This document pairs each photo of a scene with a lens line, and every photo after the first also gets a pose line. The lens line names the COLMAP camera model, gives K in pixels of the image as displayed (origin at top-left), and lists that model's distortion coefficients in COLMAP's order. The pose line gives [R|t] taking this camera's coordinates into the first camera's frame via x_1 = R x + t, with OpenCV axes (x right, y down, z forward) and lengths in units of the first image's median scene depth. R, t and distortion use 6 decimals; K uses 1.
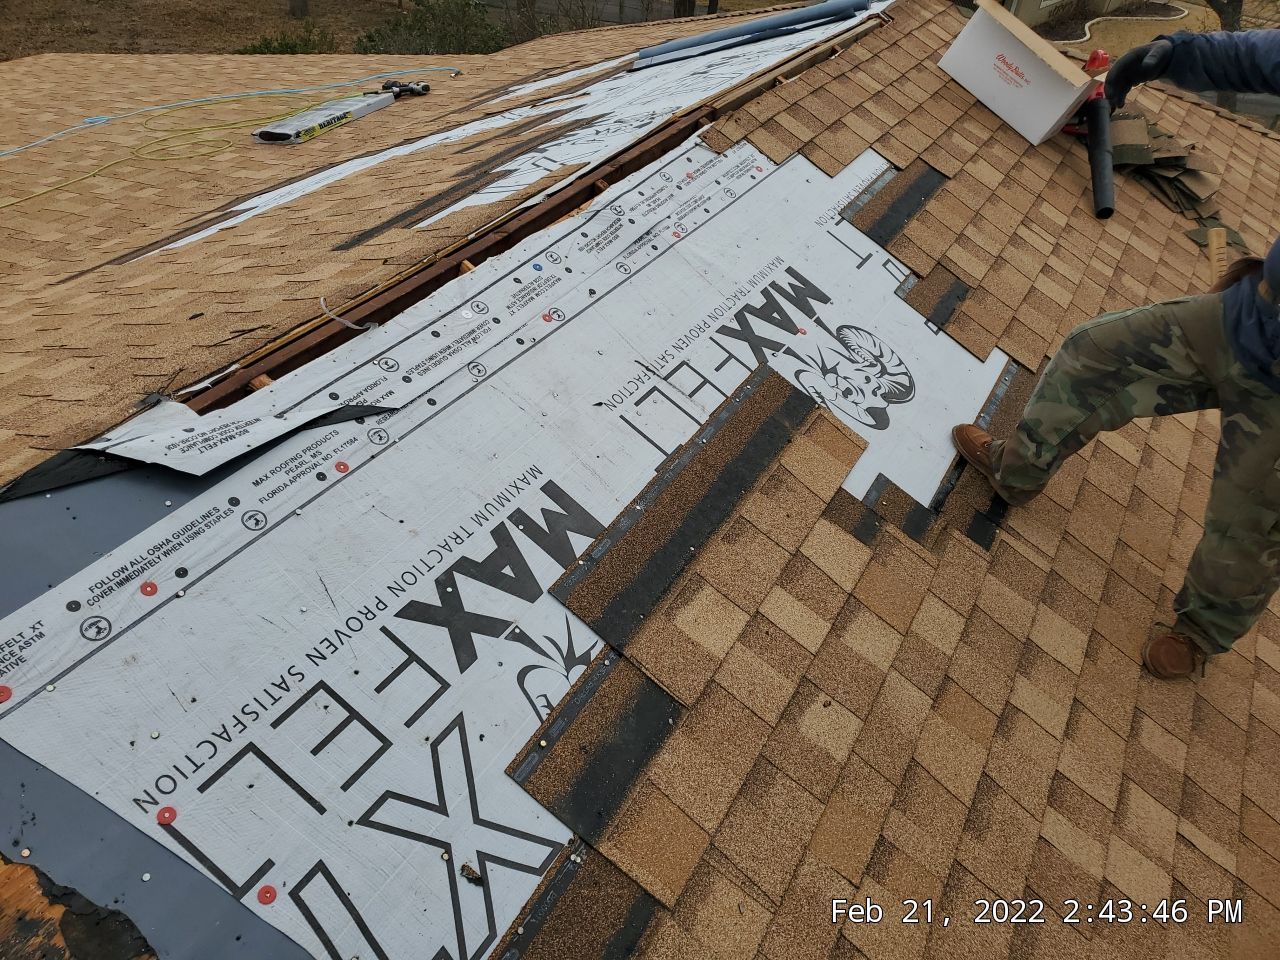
lens RADIAL K [[1000.0, 0, 640.0], [0, 1000.0, 480.0], [0, 0, 1]] dist [0.022594, 0.008379]
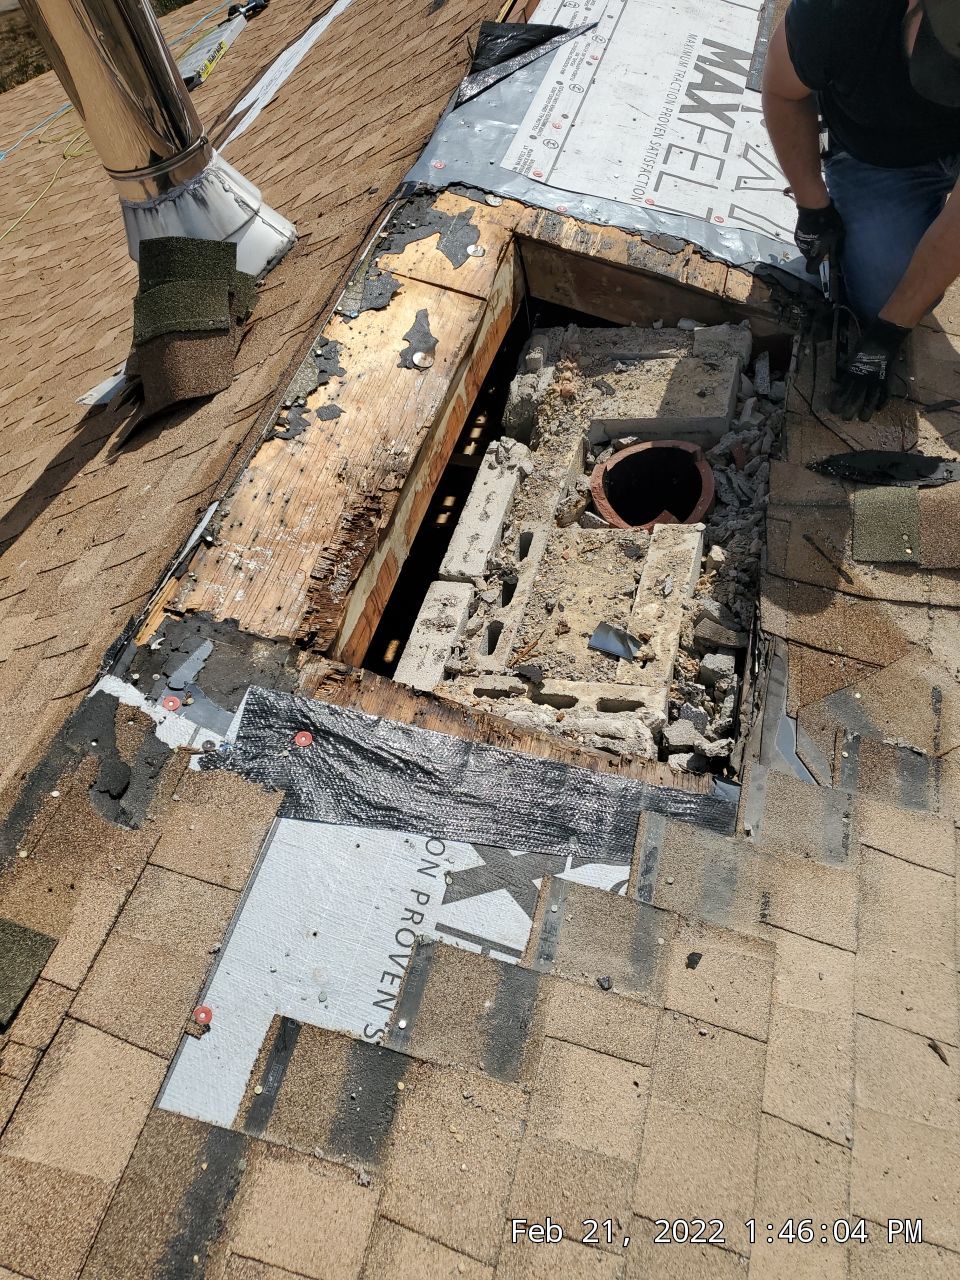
lens RADIAL K [[1000.0, 0, 480.0], [0, 1000.0, 640.0], [0, 0, 1]] dist [0.022594, 0.008379]
pose [[0.926378, -0.372923, -0.052457, -0.692501], [0.376196, 0.909973, 0.174429, 0.451085], [-0.017314, -0.181321, 0.983271, -0.660629]]
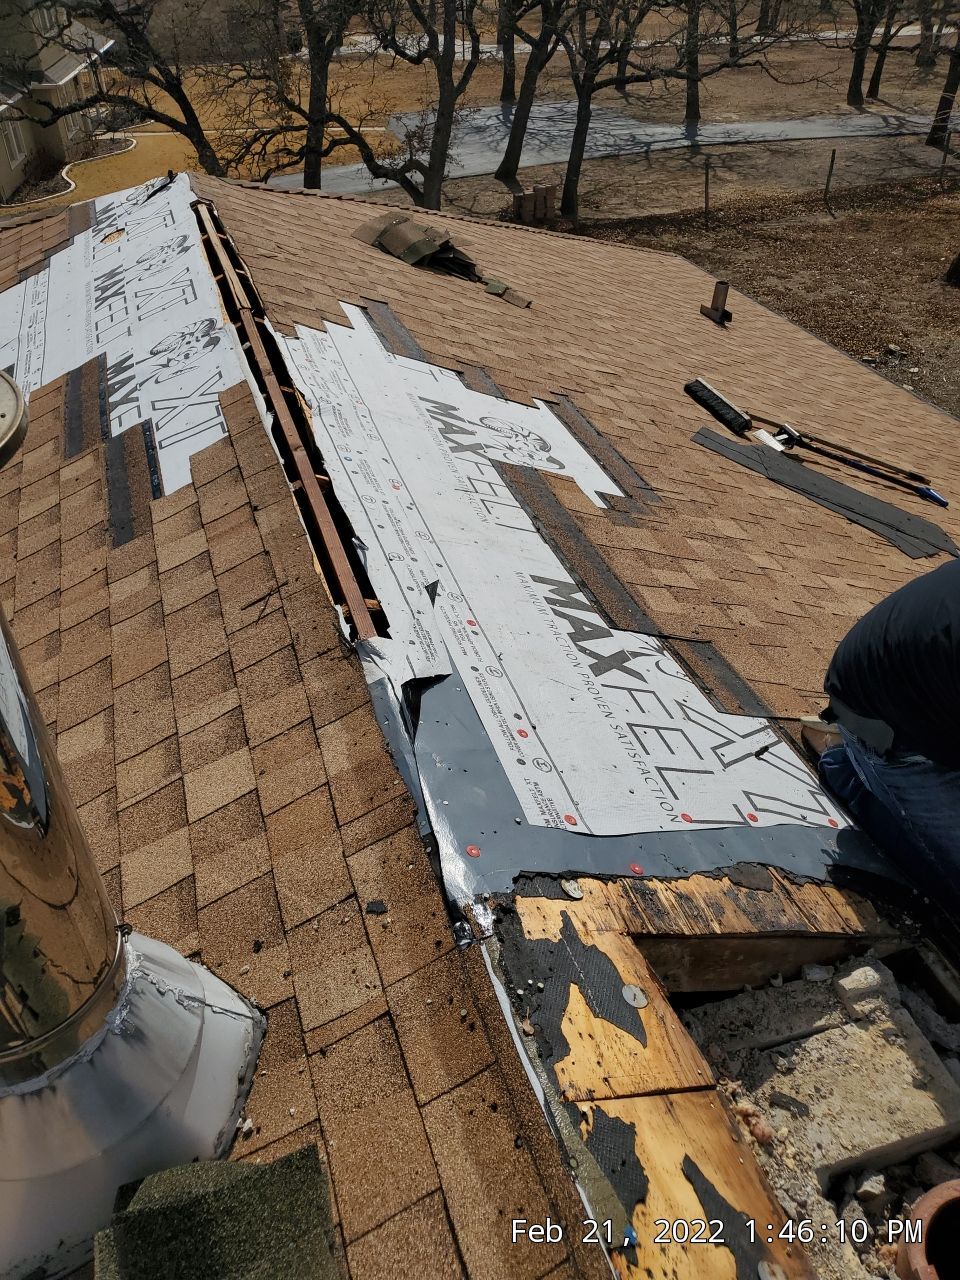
lens RADIAL K [[1000.0, 0, 480.0], [0, 1000.0, 640.0], [0, 0, 1]] dist [0.022594, 0.008379]
pose [[0.668077, -0.506704, 0.544908, -0.961577], [0.499727, 0.848119, 0.175975, -0.204562], [-0.551314, 0.154740, 0.819822, -0.038326]]
